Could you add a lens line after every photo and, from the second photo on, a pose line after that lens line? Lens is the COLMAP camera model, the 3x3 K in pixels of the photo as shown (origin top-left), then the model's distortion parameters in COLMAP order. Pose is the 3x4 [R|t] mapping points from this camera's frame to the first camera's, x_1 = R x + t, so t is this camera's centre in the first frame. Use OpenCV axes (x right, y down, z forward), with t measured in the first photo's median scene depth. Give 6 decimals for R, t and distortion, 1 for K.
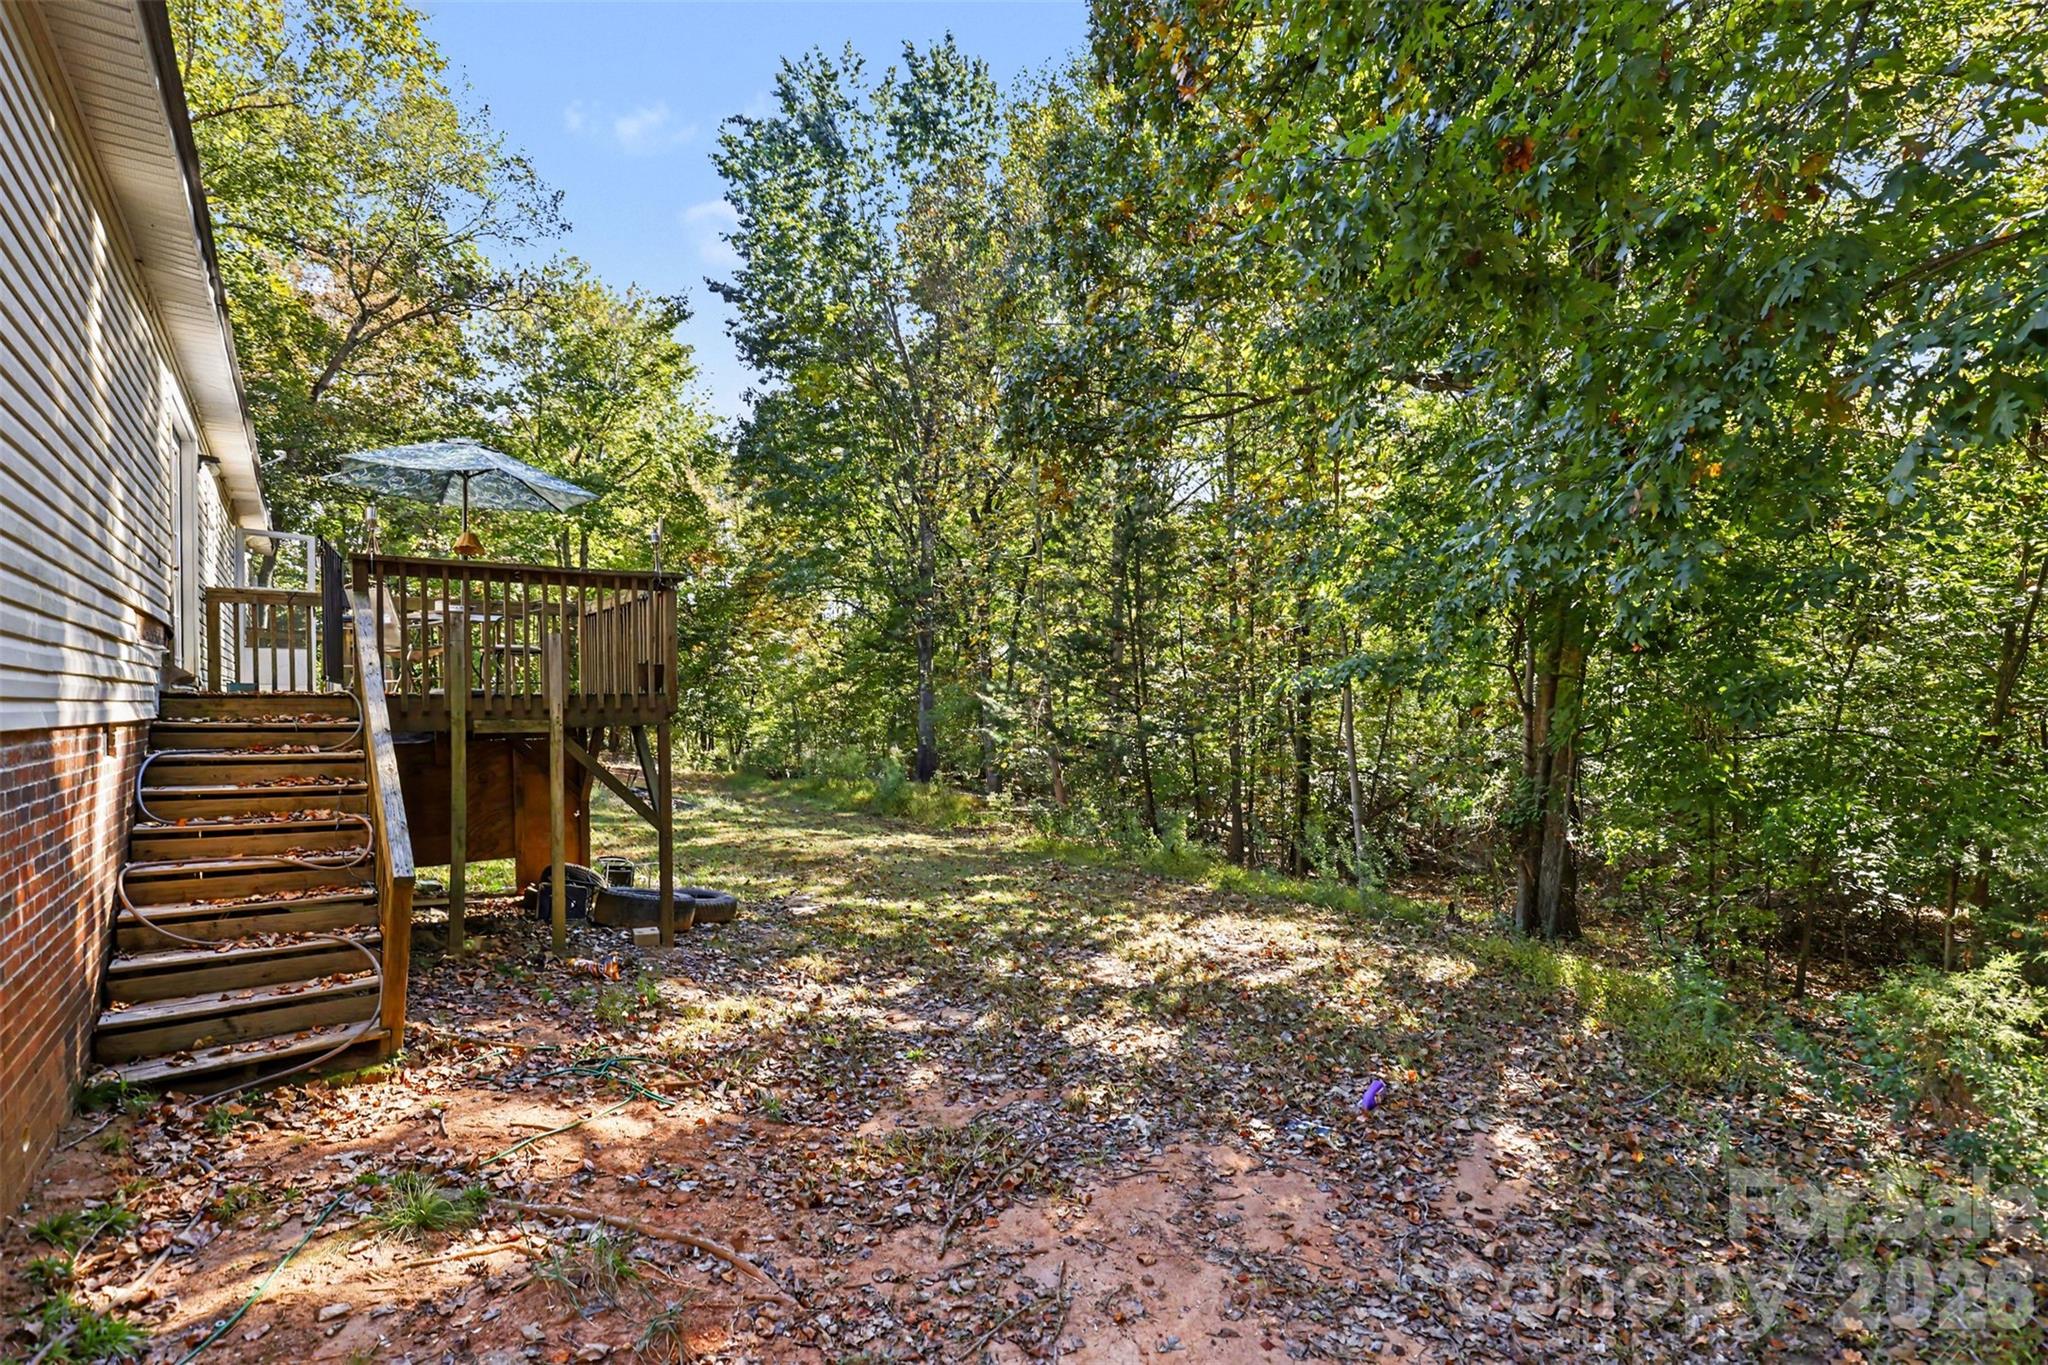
lens RADIAL K [[951.2, 0, 1024.0], [0, 951.2, 682.5], [0, 0, 1]] dist [-0.003307, -0.000114]
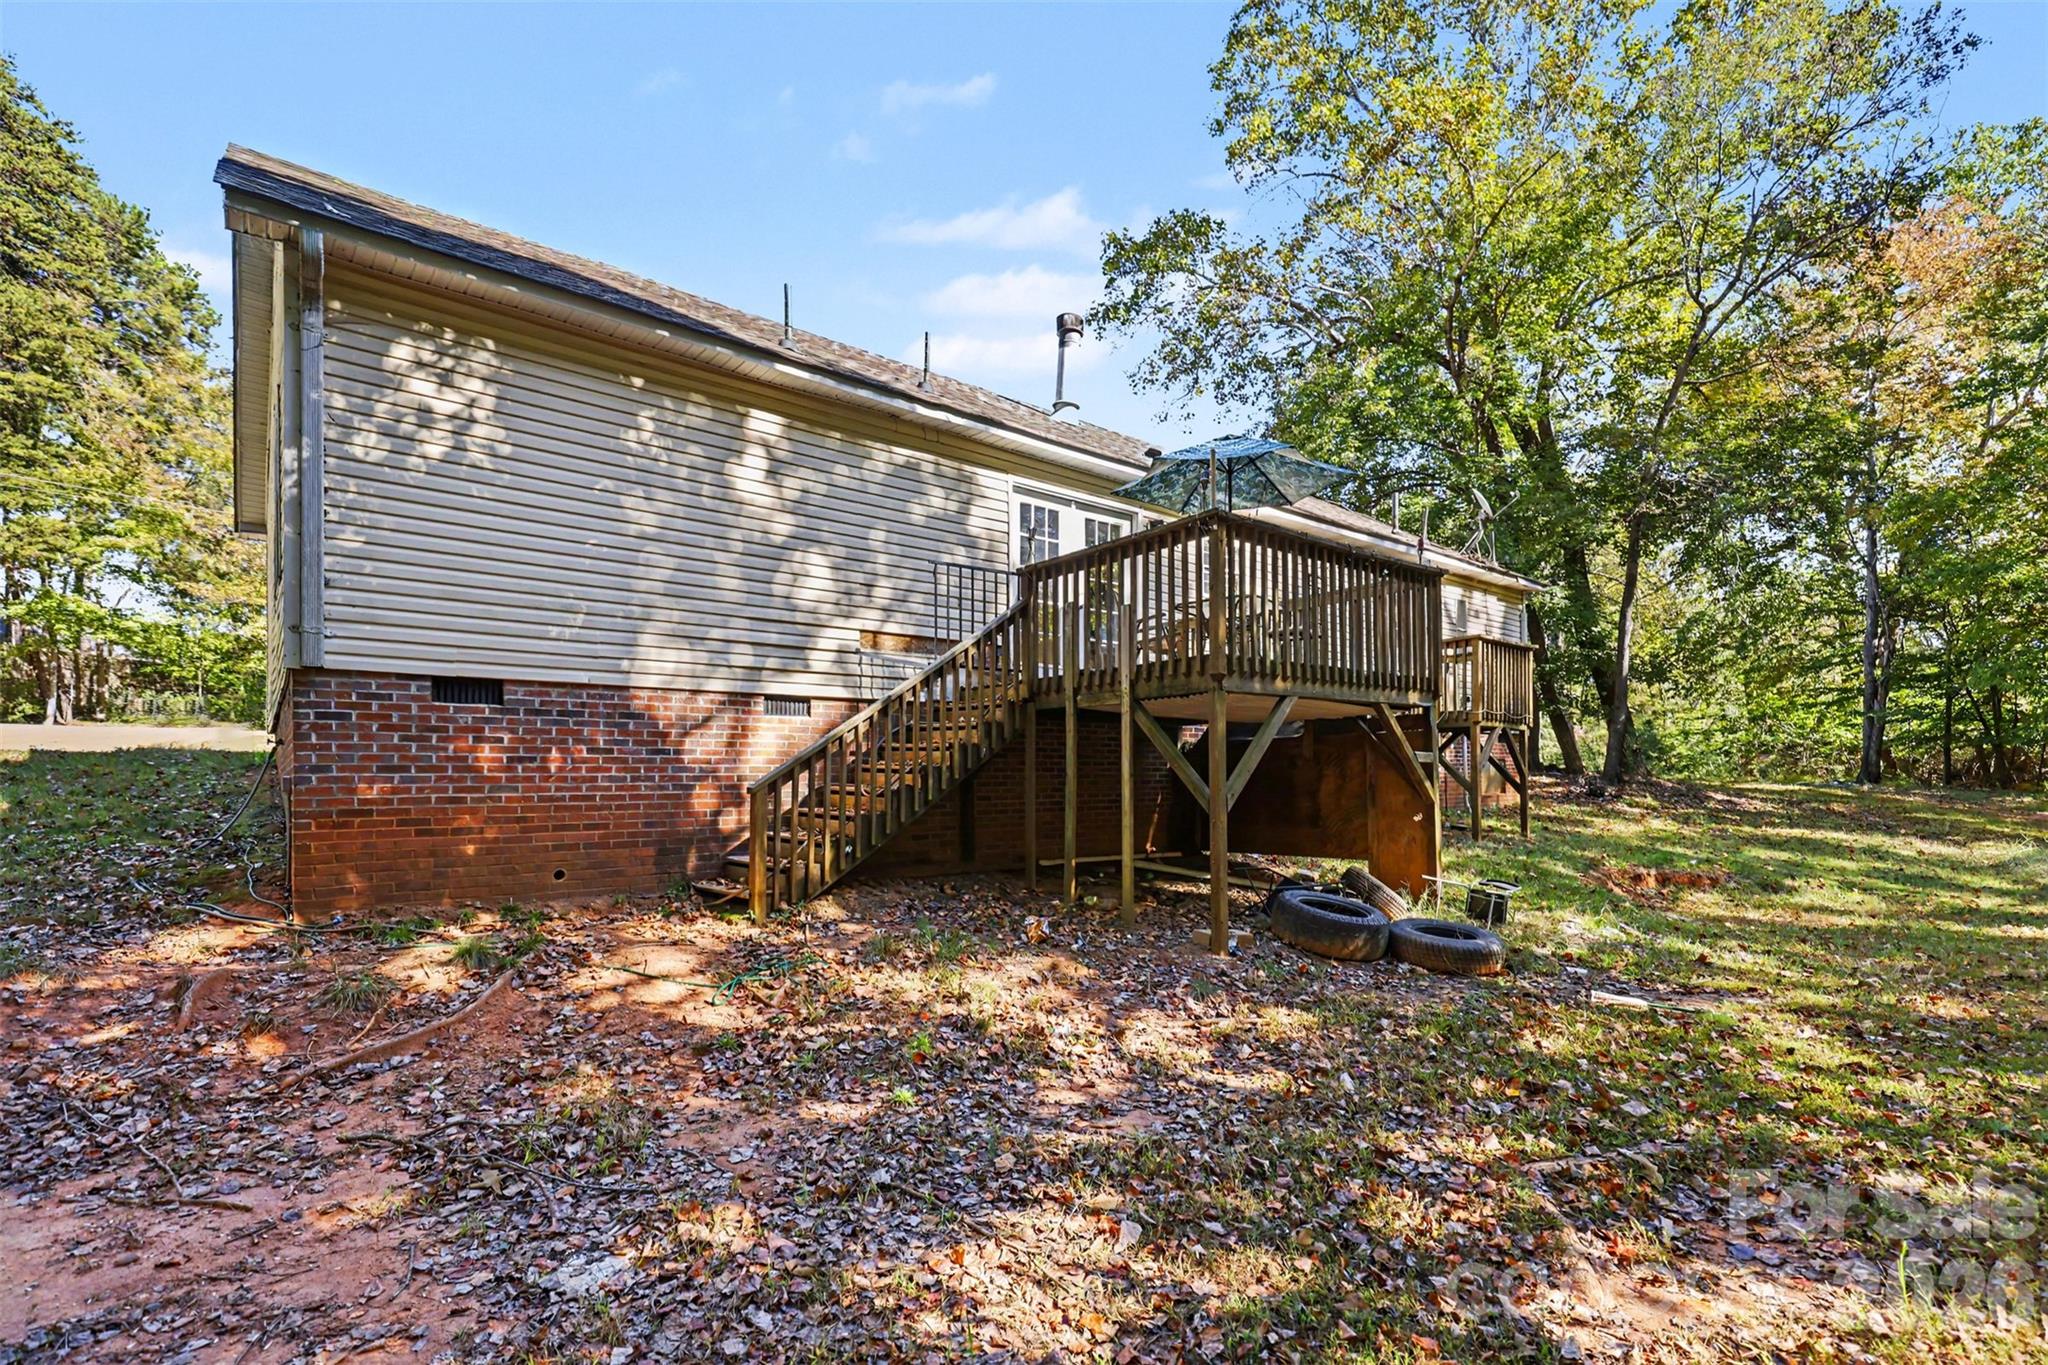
lens RADIAL K [[928.2, 0, 1025.8], [0, 928.2, 733.8], [0, 0, 1]] dist [-0.000769, 0.000127]
pose [[0.036311, -0.047633, -0.998205, 0.489738], [0.029012, 0.998493, -0.046592, 0.132645], [0.998919, -0.027268, 0.037638, 0.897482]]
